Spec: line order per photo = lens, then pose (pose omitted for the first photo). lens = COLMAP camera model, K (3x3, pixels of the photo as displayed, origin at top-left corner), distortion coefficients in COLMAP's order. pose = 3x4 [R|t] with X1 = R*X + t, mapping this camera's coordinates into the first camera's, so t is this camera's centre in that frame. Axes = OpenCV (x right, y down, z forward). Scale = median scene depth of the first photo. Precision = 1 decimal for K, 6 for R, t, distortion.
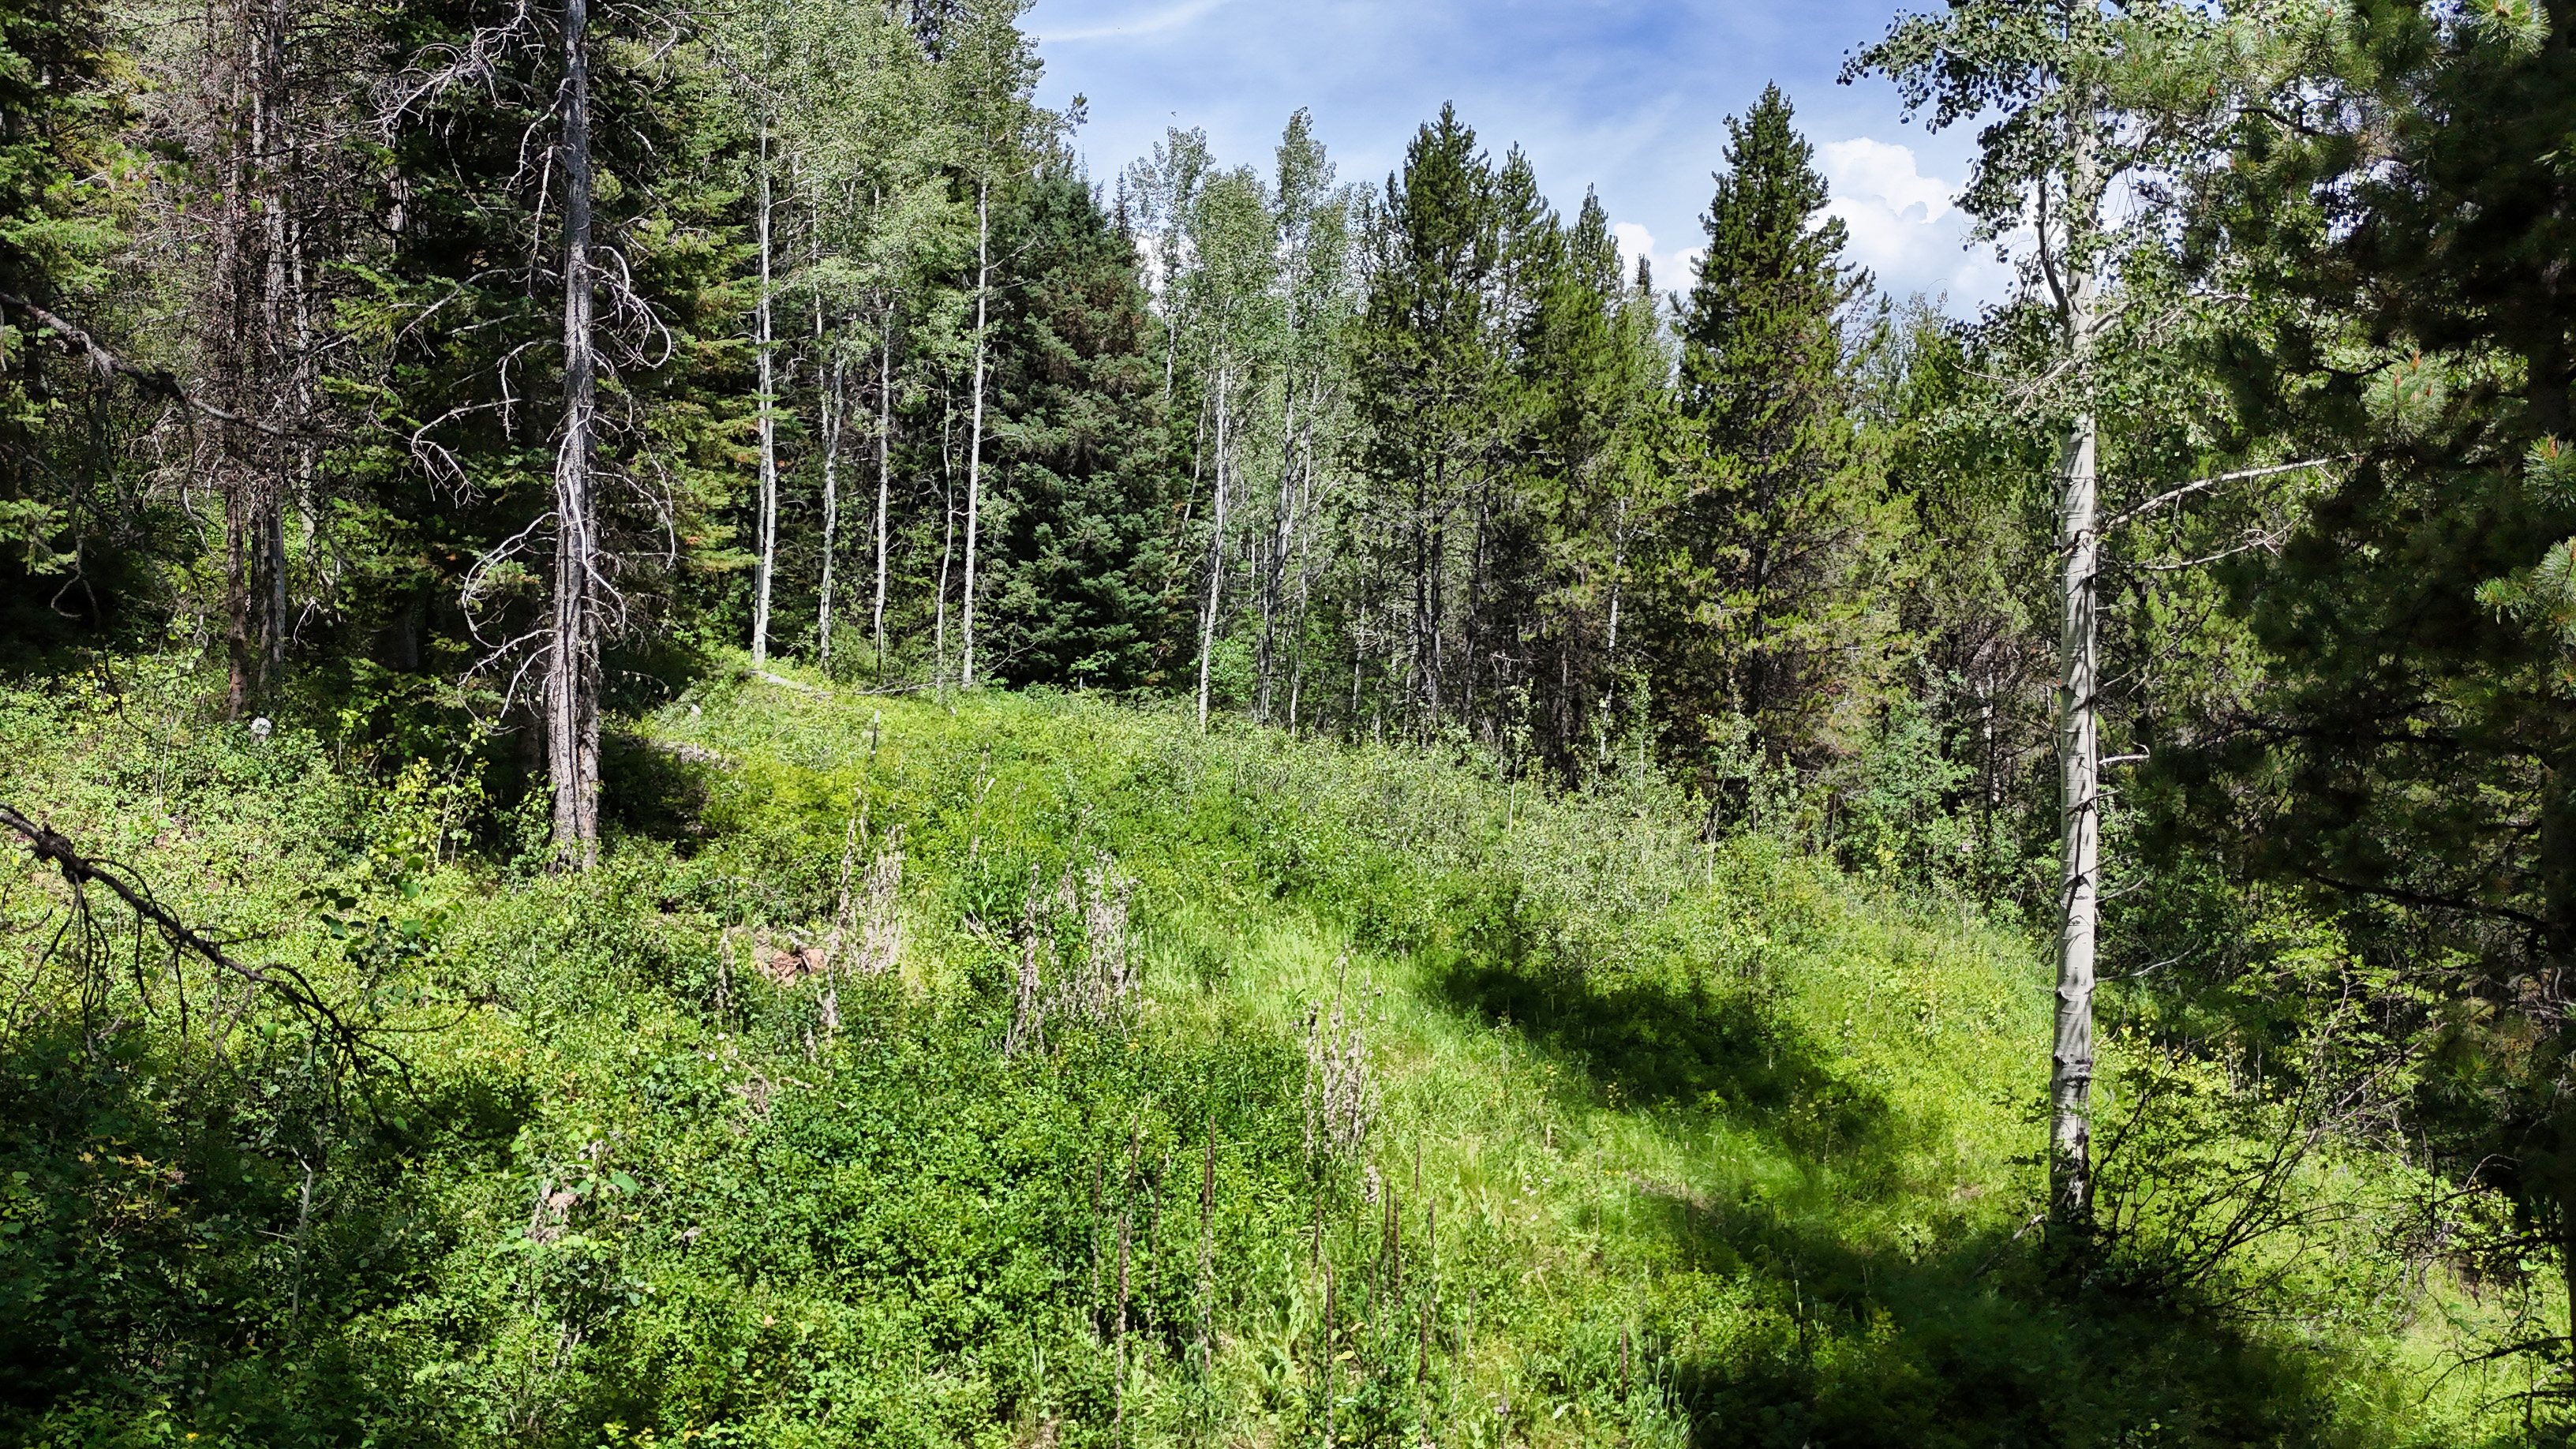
lens RADIAL K [[1720.9, 0, 1282.9], [0, 1720.9, 683.9], [0, 0, 1]] dist [0.083073, -0.102368]
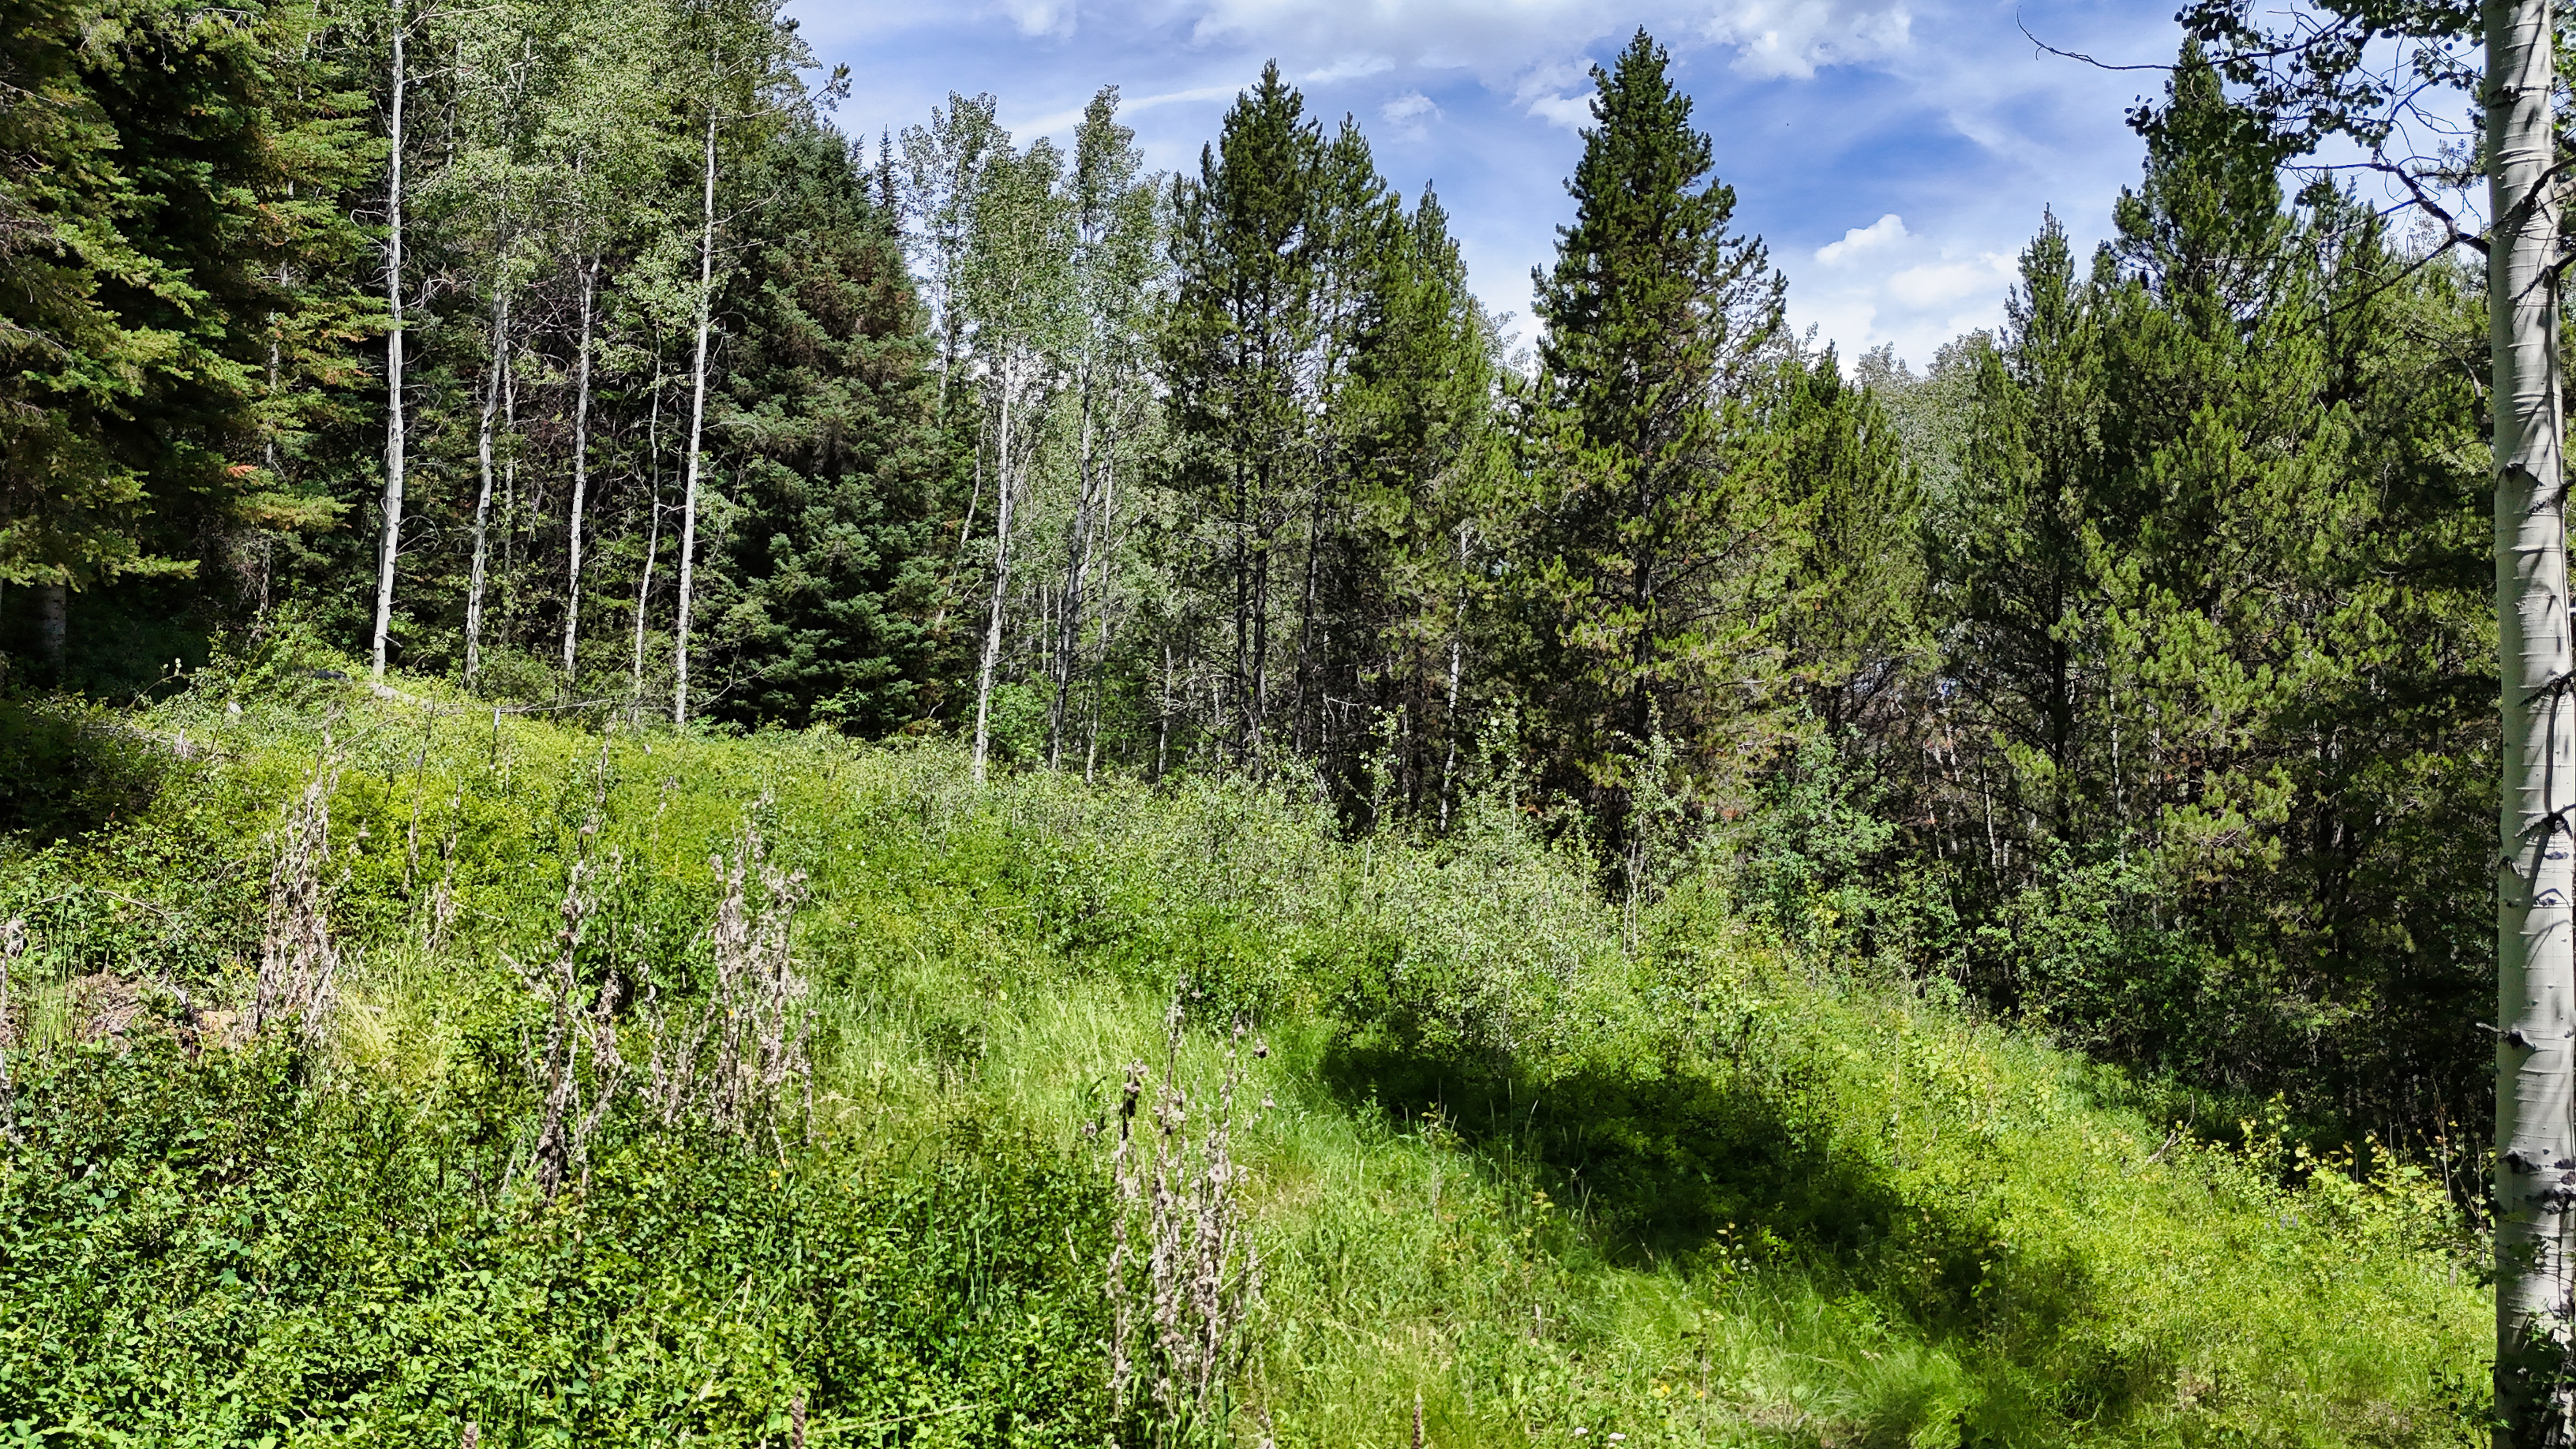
lens RADIAL K [[1720.9, 0, 1282.9], [0, 1720.9, 683.9], [0, 0, 1]] dist [0.083073, -0.102368]
pose [[0.993053, 0.005833, 0.117525, 0.000874], [0.002542, 0.997474, -0.070988, 0.036467], [-0.117642, 0.070794, 0.990529, 0.166290]]
